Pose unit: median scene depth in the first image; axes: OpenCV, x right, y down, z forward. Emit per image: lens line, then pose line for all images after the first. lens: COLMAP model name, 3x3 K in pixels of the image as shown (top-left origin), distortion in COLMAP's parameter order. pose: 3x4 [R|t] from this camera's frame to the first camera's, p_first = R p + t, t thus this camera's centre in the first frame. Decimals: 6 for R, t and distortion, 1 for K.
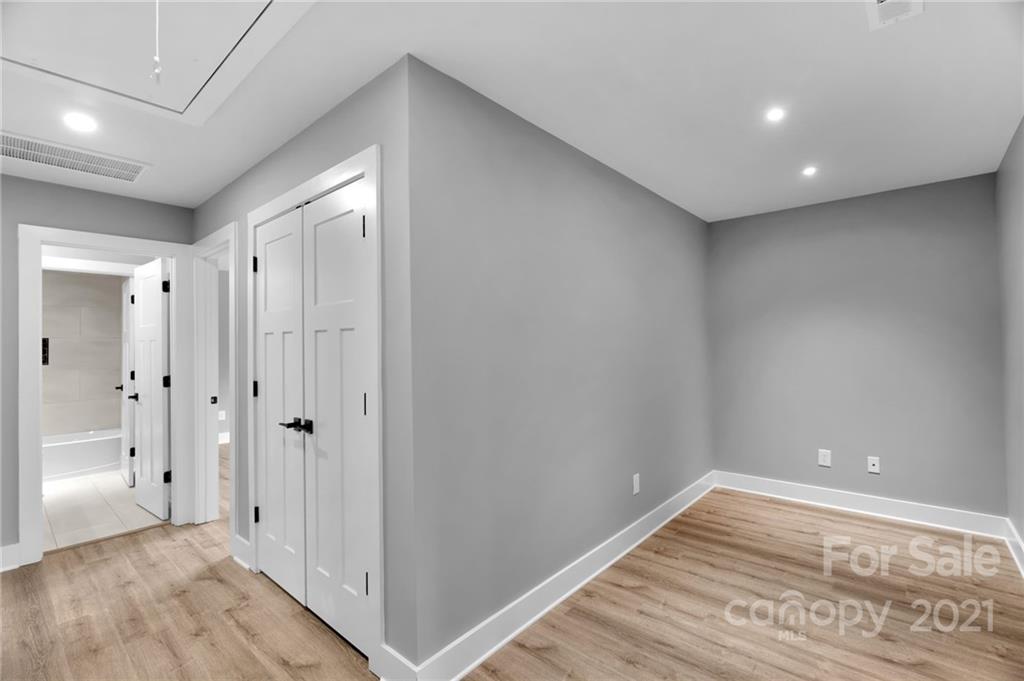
lens RADIAL K [[462.7, 0, 518.2], [0, 462.7, 342.6], [0, 0, 1]] dist [-0.000031, 0.000006]
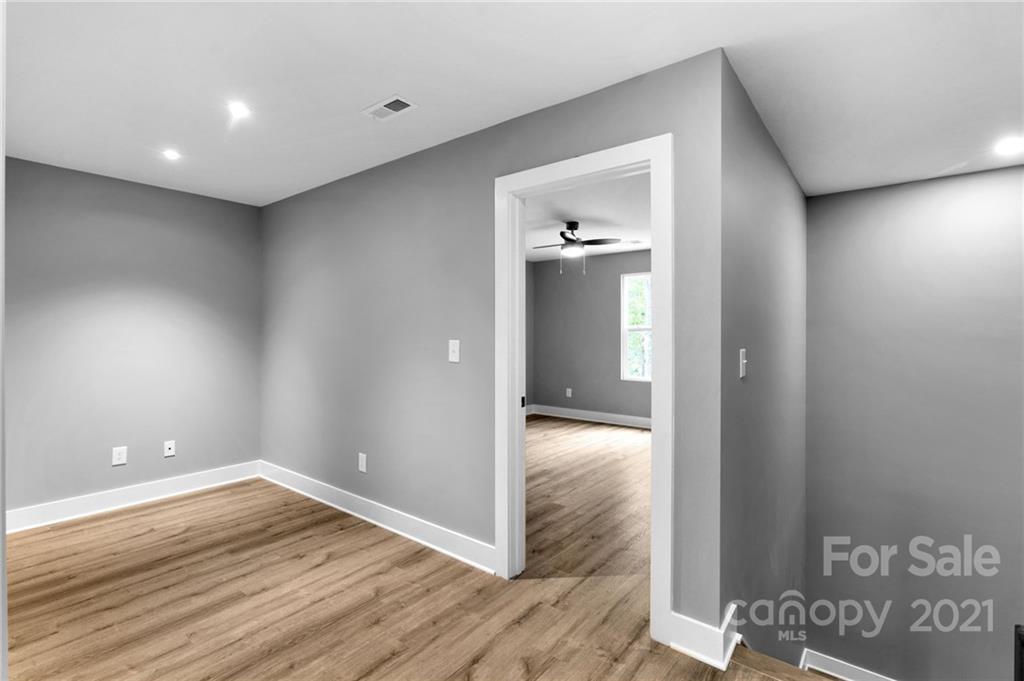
lens RADIAL K [[462.7, 0, 518.2], [0, 462.7, 342.6], [0, 0, 1]] dist [-0.000031, 0.000006]
pose [[-0.051439, -0.008320, 0.998641, -0.396495], [-0.007433, 0.999941, 0.007948, 0.012176], [-0.998648, -0.007014, -0.051498, 0.332658]]
